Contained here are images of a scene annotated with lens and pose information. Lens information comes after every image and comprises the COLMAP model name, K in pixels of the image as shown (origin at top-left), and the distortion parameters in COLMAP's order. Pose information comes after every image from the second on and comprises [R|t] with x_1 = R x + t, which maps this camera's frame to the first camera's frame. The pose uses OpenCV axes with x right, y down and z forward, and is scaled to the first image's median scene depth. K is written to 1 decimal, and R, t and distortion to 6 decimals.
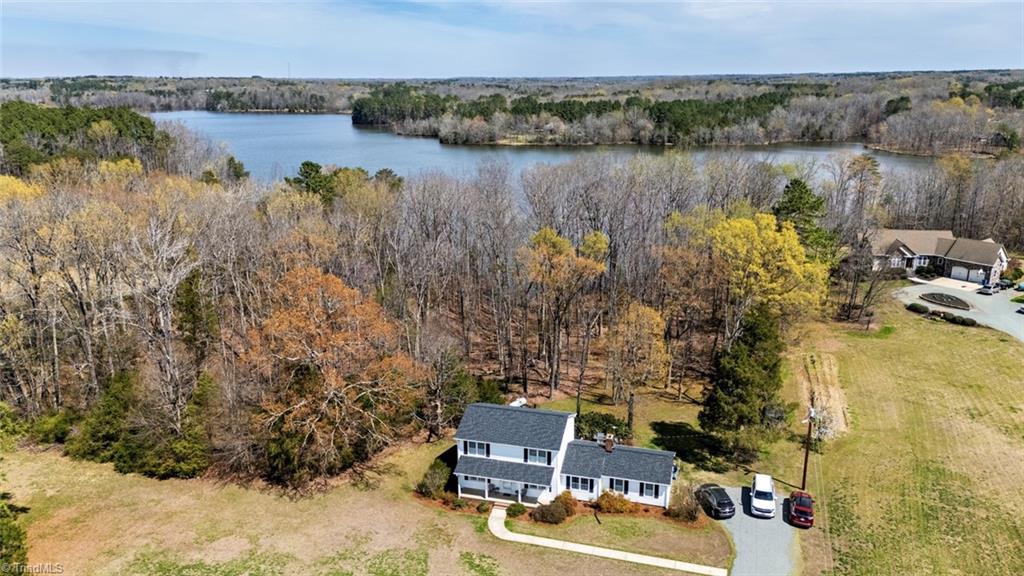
lens RADIAL K [[754.5, 0, 510.5], [0, 754.5, 260.1], [0, 0, 1]] dist [0.067118, -0.068139]
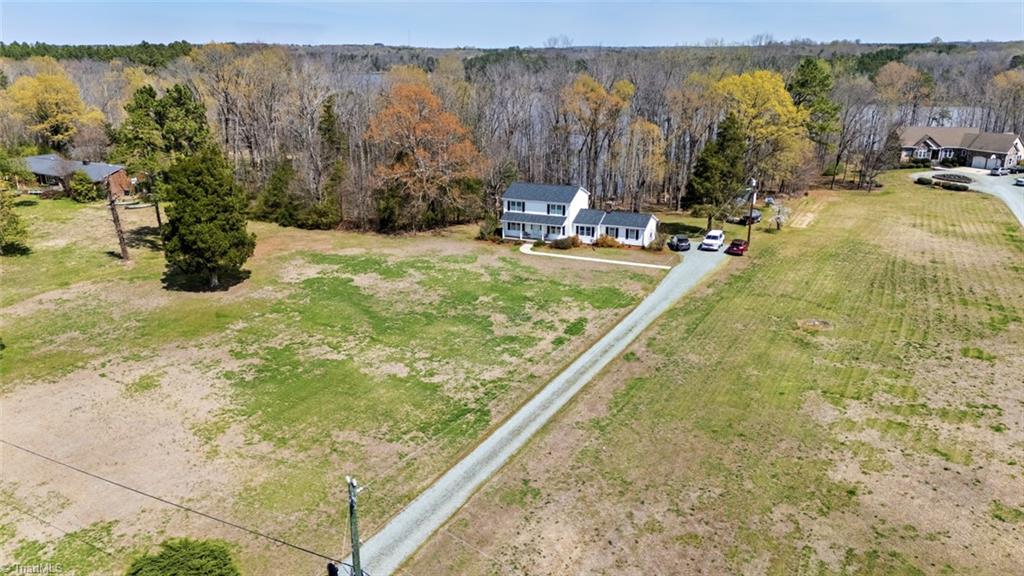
lens RADIAL K [[754.5, 0, 510.2], [0, 754.5, 284.9], [0, 0, 1]] dist [0.067118, -0.068139]
pose [[0.988827, 0.046526, -0.141622, 0.158529], [-0.037708, 0.997216, 0.064327, 0.310414], [0.144220, -0.058268, 0.987829, -0.446664]]
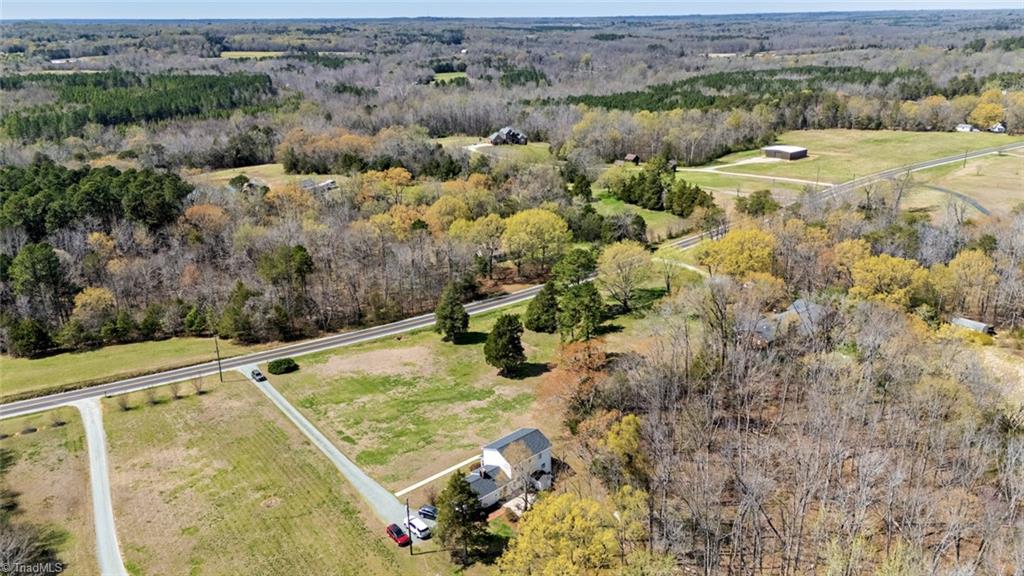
lens RADIAL K [[754.5, 0, 516.2], [0, 754.5, 285.8], [0, 0, 1]] dist [0.067118, -0.068139]
pose [[-0.534265, 0.298982, -0.790677, 1.422632], [-0.182593, 0.872462, 0.453287, -1.012980], [0.825361, 0.386548, -0.411534, 1.686015]]
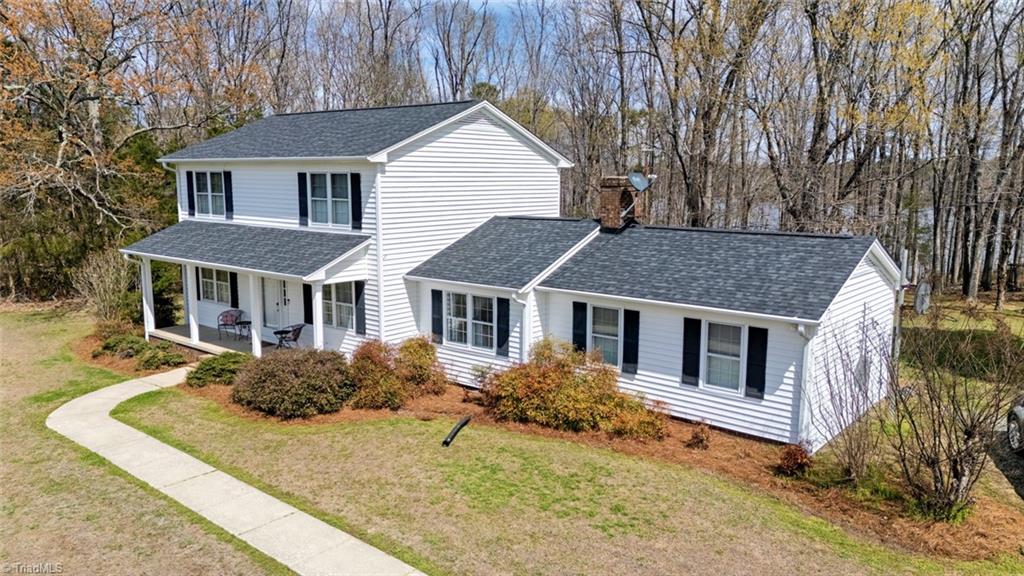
lens RADIAL K [[754.5, 0, 520.0], [0, 754.5, 284.9], [0, 0, 1]] dist [0.067118, -0.068139]
pose [[0.916517, 0.071566, -0.393542, 0.209489], [-0.108326, 0.991507, -0.071974, 0.299993], [0.385048, 0.108596, 0.916485, 0.768129]]
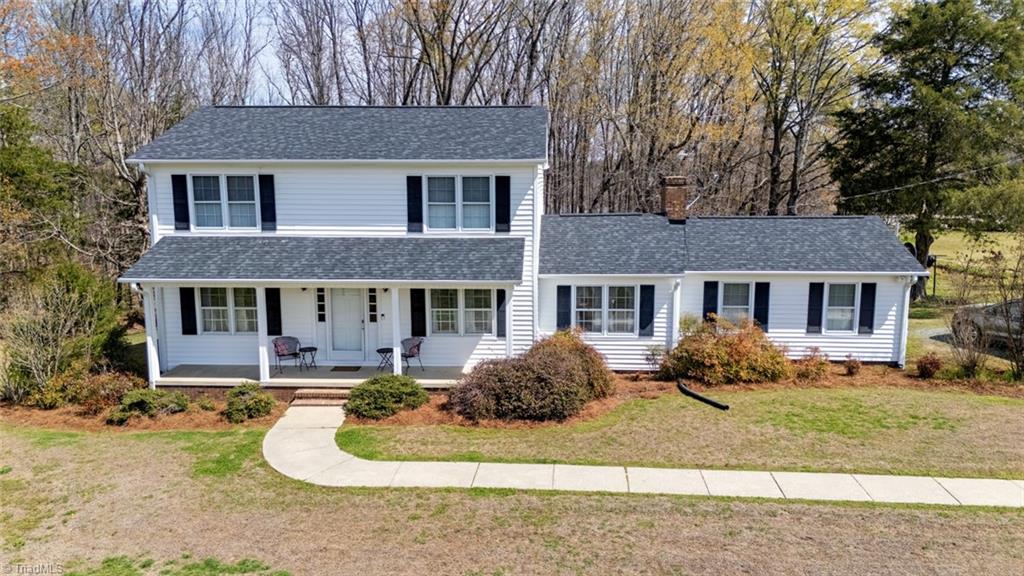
lens RADIAL K [[754.5, 0, 513.4], [0, 754.5, 286.5], [0, 0, 1]] dist [0.067118, -0.068139]
pose [[0.975564, -0.025392, 0.218244, -0.004713], [0.045701, 0.995026, -0.088515, 0.310362], [-0.214911, 0.096326, 0.971872, 0.731192]]
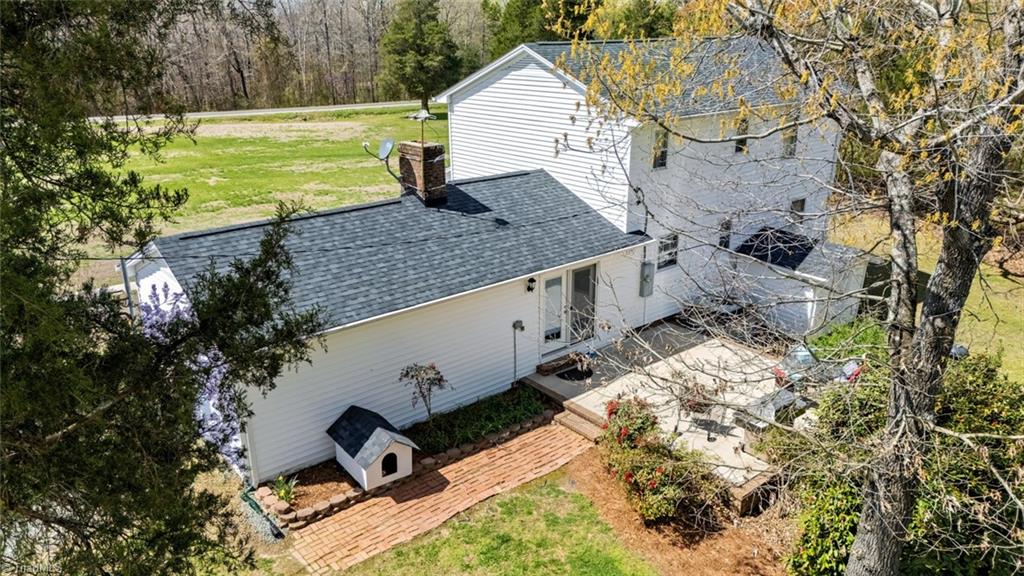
lens RADIAL K [[754.5, 0, 509.8], [0, 754.5, 292.7], [0, 0, 1]] dist [0.067118, -0.068139]
pose [[-0.569317, 0.286992, -0.770399, 0.322269], [-0.178356, 0.871655, 0.456516, 0.162005], [0.802538, 0.397307, -0.445061, 1.181750]]
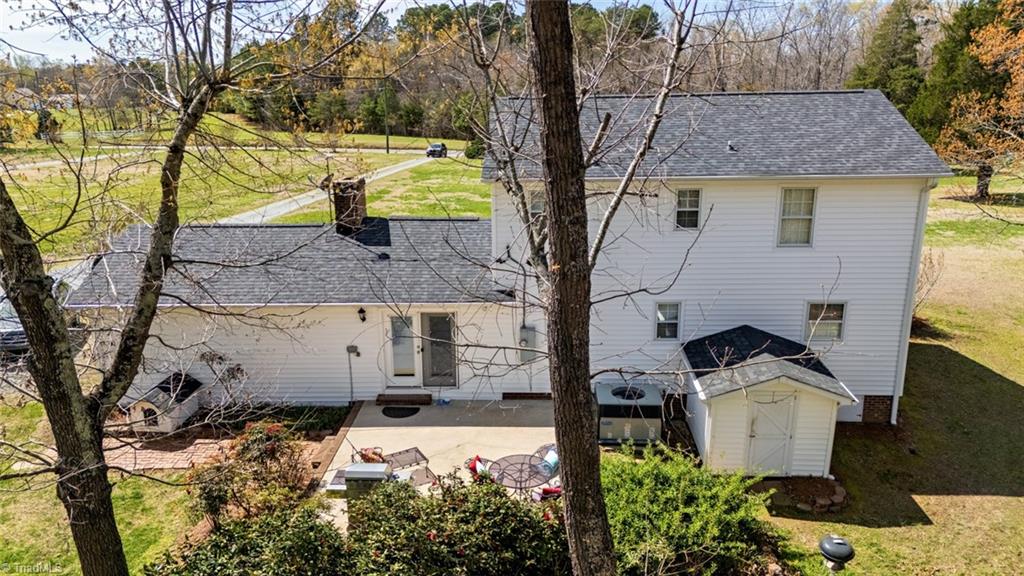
lens RADIAL K [[754.5, 0, 504.1], [0, 754.5, 291.5], [0, 0, 1]] dist [0.067118, -0.068139]
pose [[-0.971065, 0.081337, -0.224537, 0.144393], [-0.035767, 0.880076, 0.473483, 0.136543], [0.236121, 0.467814, -0.851702, 1.307468]]
